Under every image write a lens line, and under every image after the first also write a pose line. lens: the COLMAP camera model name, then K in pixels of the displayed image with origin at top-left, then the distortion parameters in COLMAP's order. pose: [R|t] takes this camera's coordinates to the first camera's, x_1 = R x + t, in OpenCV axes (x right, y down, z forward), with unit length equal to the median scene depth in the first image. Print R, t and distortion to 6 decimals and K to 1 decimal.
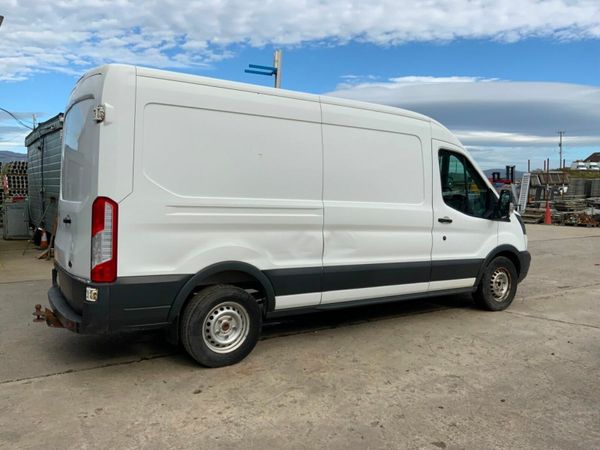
lens RADIAL K [[497.7, 0, 300.0], [0, 497.7, 225.0], [0, 0, 1]] dist [0.065144, -0.132354]
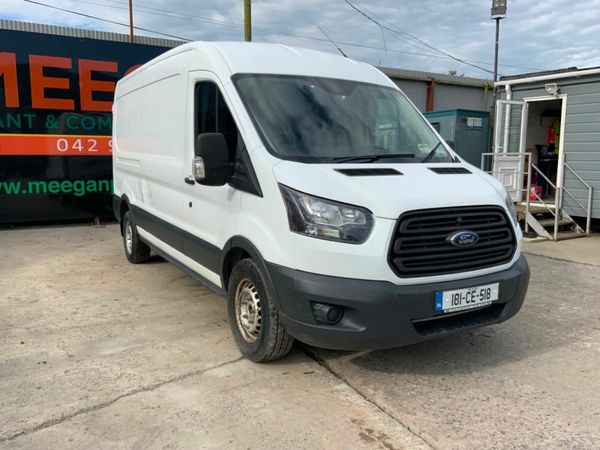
lens RADIAL K [[497.7, 0, 300.0], [0, 497.7, 225.0], [0, 0, 1]] dist [0.065144, -0.132354]
pose [[-0.048535, 0.119401, -0.991659, 1.188126], [-0.075266, 0.989569, 0.122833, -0.055204], [0.995982, 0.080599, -0.039042, 1.384847]]
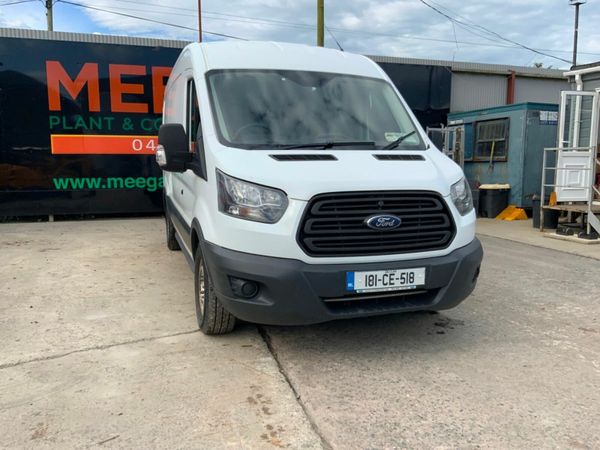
lens RADIAL K [[497.7, 0, 300.0], [0, 497.7, 225.0], [0, 0, 1]] dist [0.065144, -0.132354]
pose [[-0.254423, 0.111600, -0.960632, 1.194486], [-0.070735, 0.988511, 0.133573, -0.050063], [0.964503, 0.101934, -0.243606, 1.611500]]
